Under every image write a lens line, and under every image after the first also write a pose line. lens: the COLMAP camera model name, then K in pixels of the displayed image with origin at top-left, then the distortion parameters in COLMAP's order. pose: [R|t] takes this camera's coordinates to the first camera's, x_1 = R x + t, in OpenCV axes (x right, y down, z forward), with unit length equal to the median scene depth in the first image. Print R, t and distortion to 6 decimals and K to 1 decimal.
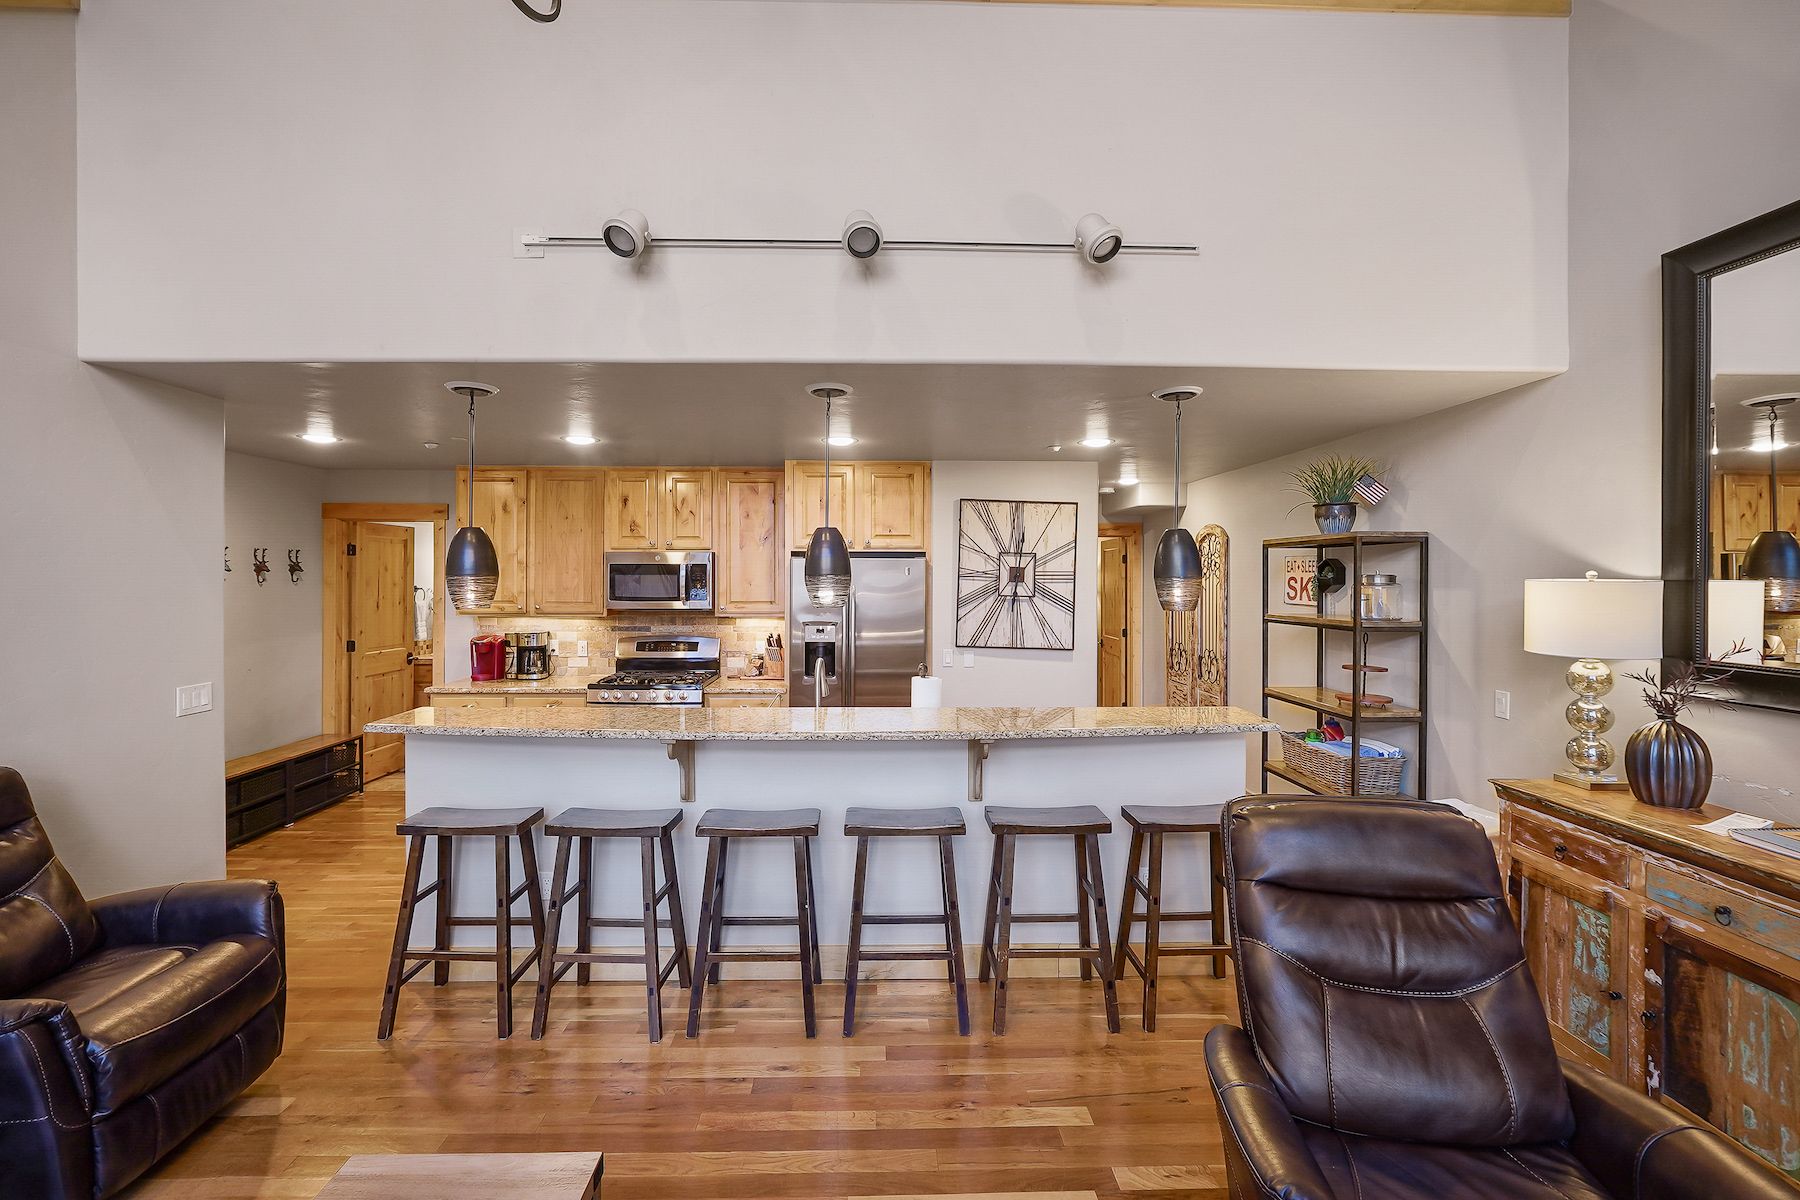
lens RADIAL K [[792.3, 0, 898.7], [0, 792.3, 572.0], [0, 0, 1]] dist [-0.010761, 0.003581]
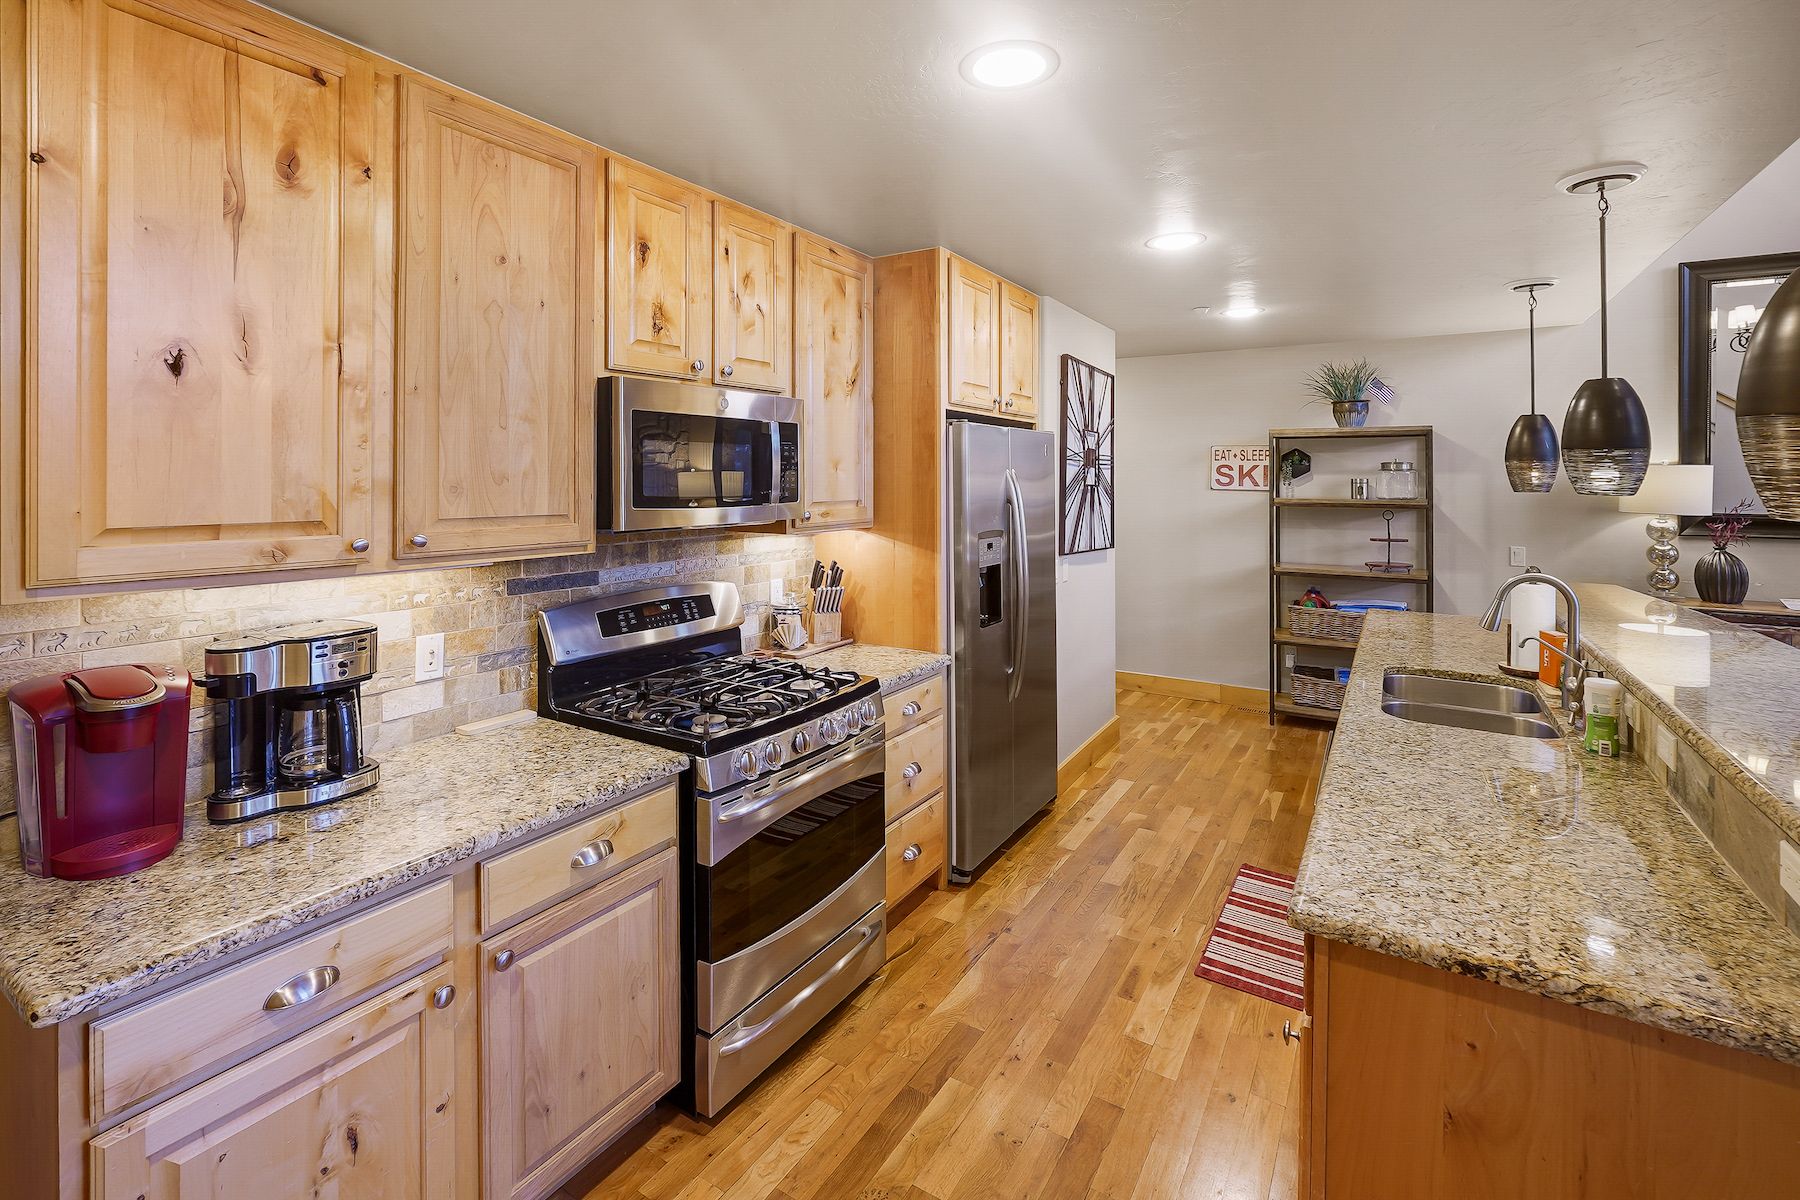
lens RADIAL K [[792.3, 0, 918.2], [0, 792.3, 473.8], [0, 0, 1]] dist [-0.010761, 0.003581]
pose [[0.549167, 0.002038, 0.835710, -0.851796], [-0.008091, 0.999963, 0.002879, 0.024915], [-0.835673, -0.008343, 0.549164, 0.983501]]
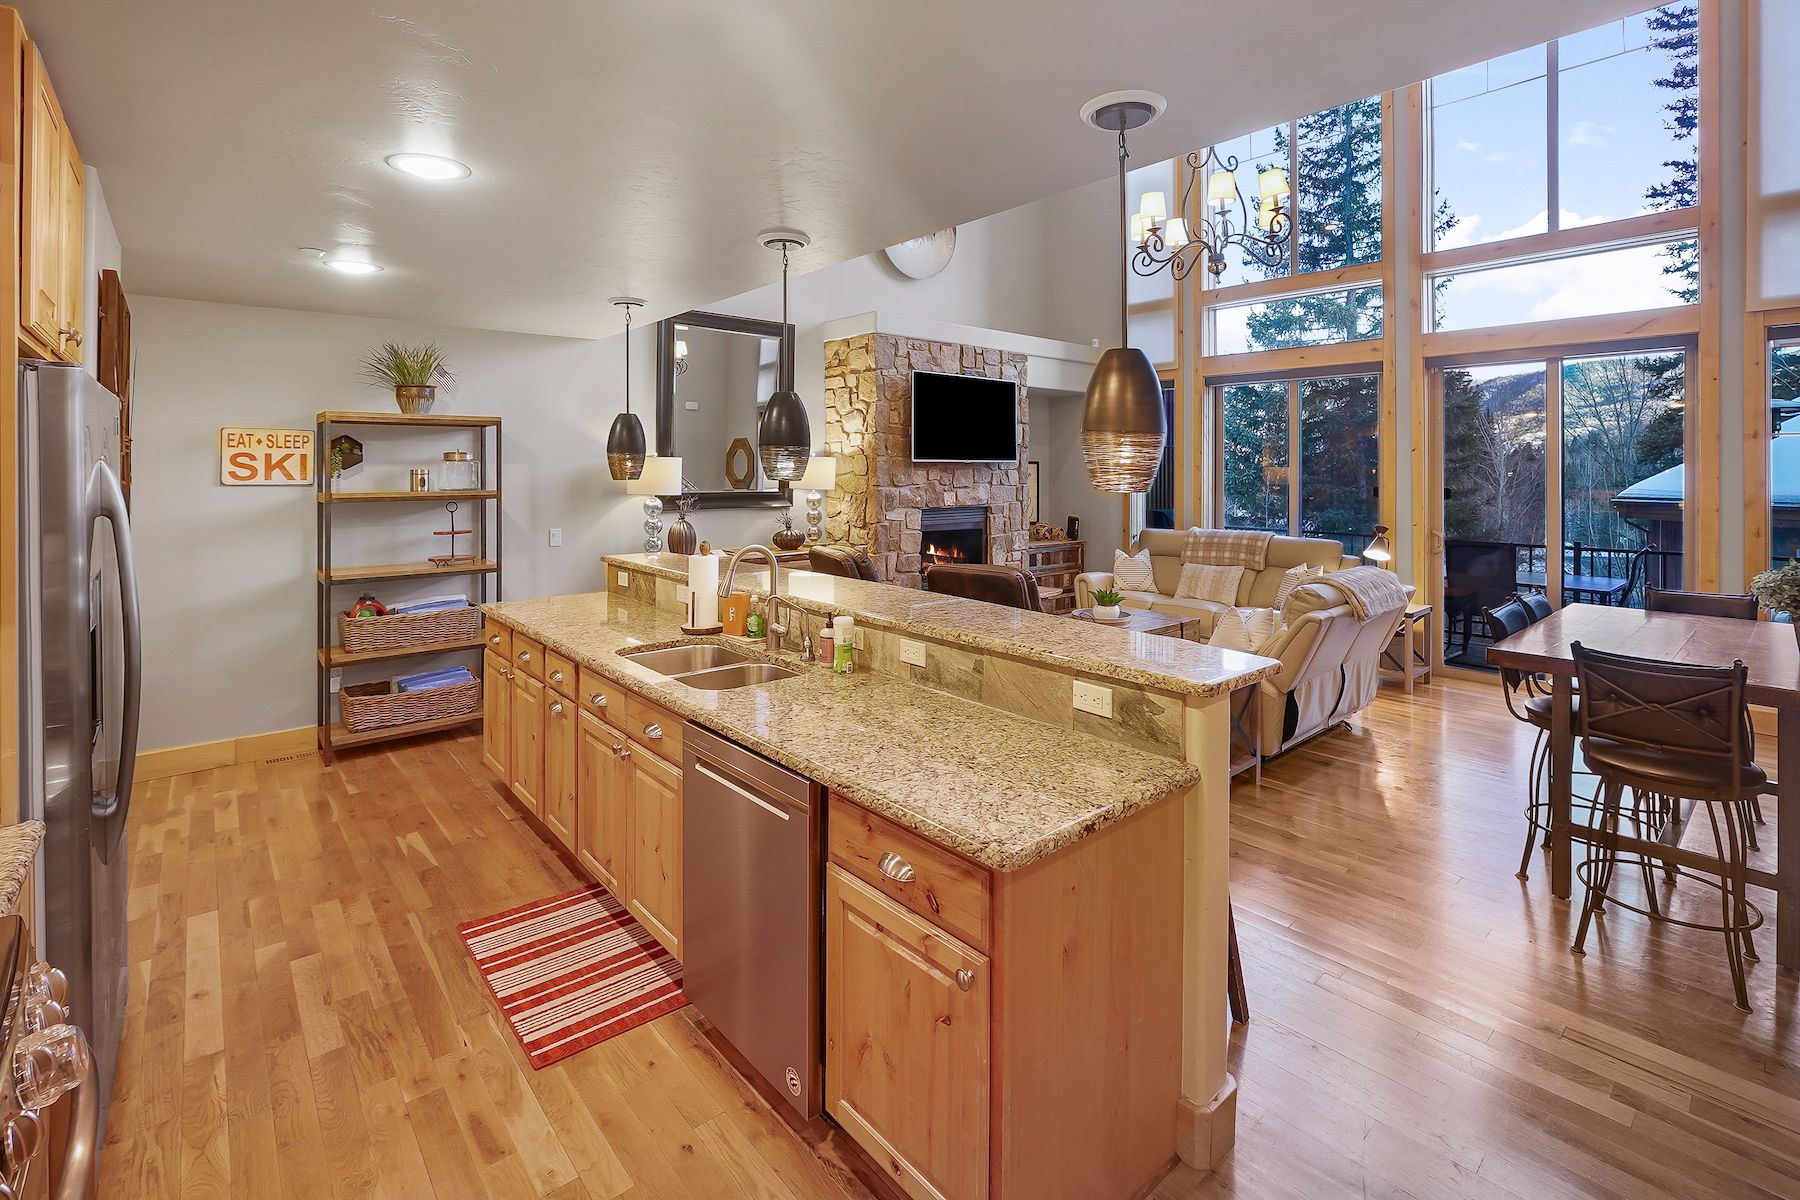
lens RADIAL K [[792.3, 0, 881.6], [0, 792.3, 466.5], [0, 0, 1]] dist [-0.010761, 0.003581]
pose [[-0.605222, -0.001782, 0.796055, -0.761880], [-0.004983, 0.999986, -0.001550, 0.024647], [-0.796041, -0.004905, -0.605223, 1.262438]]
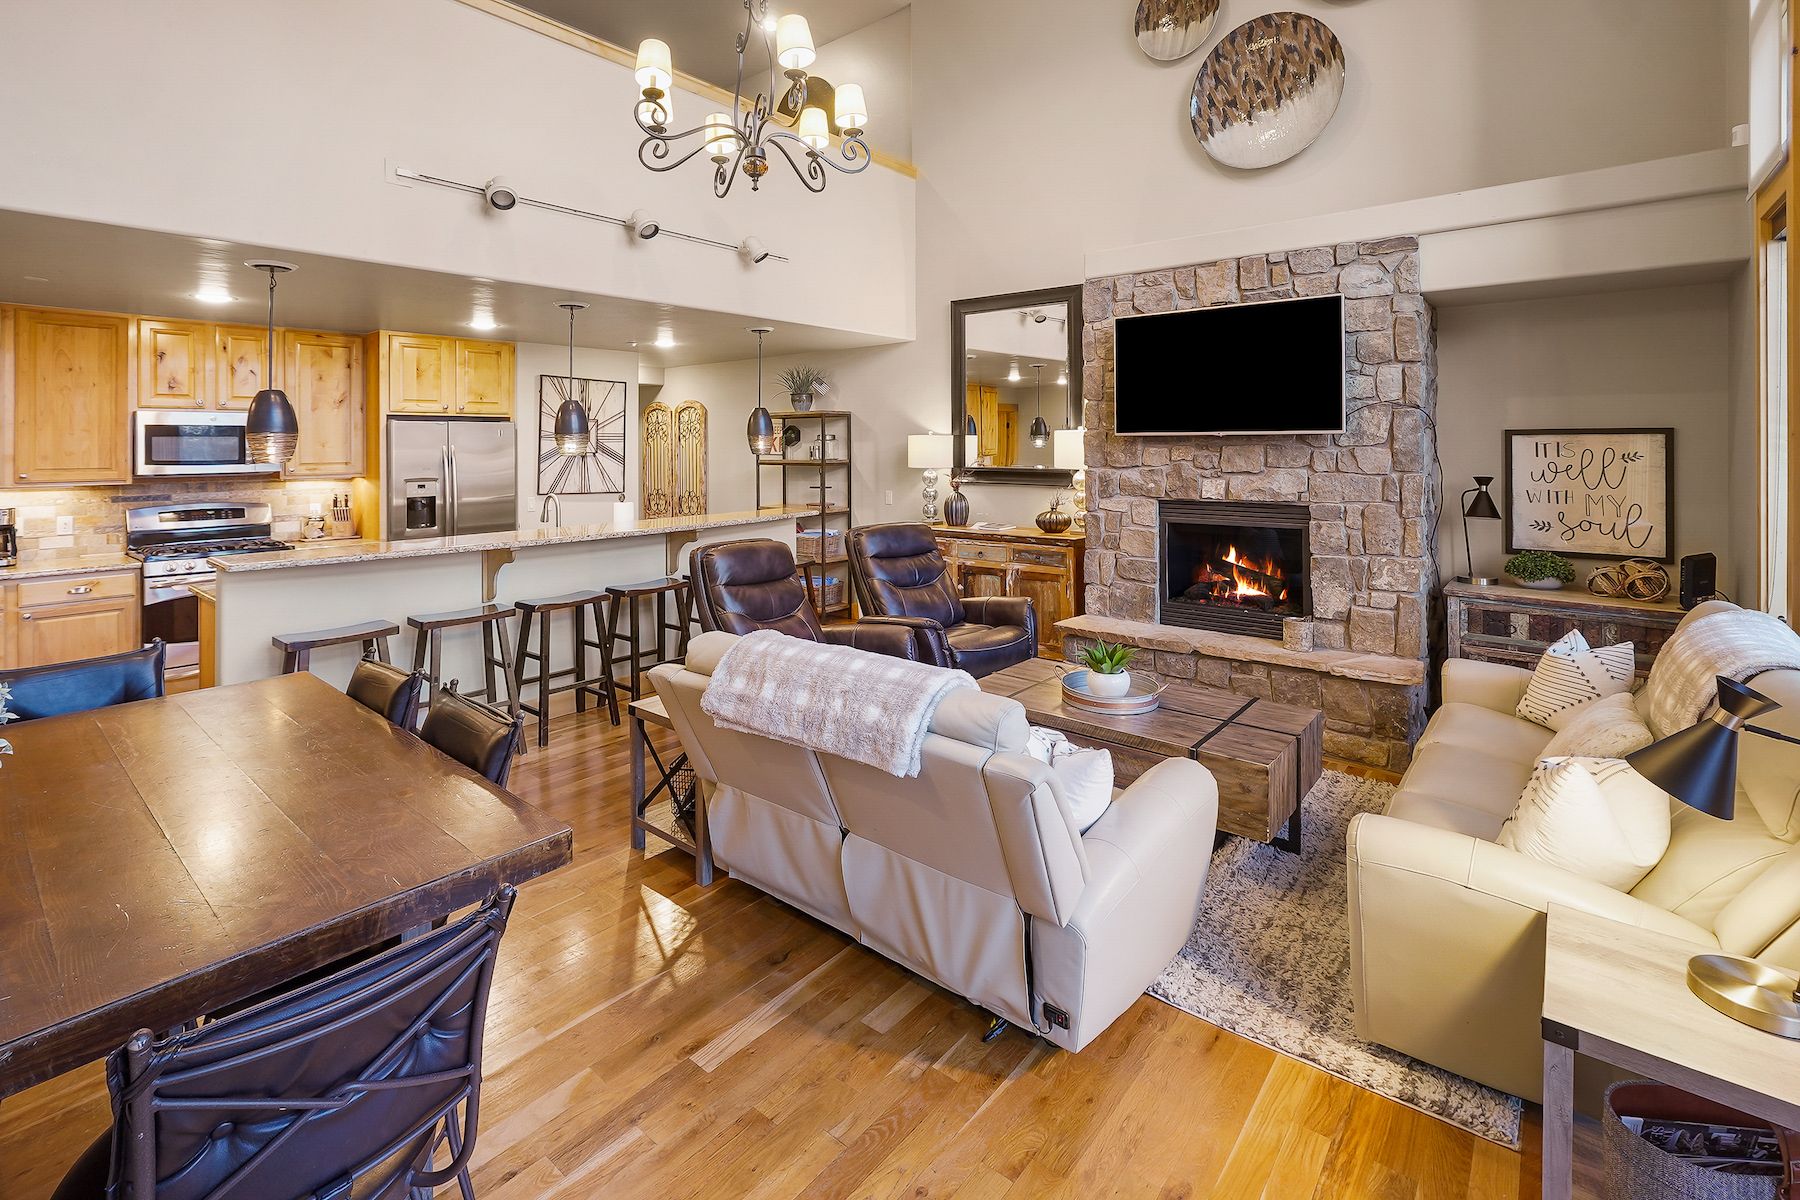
lens RADIAL K [[792.3, 0, 918.1], [0, 792.3, 442.7], [0, 0, 1]] dist [-0.010761, 0.003581]
pose [[0.651707, -0.006859, 0.758439, -0.659921], [0.004826, 0.999976, 0.004897, 0.014429], [-0.758455, 0.000469, 0.651725, -0.356242]]
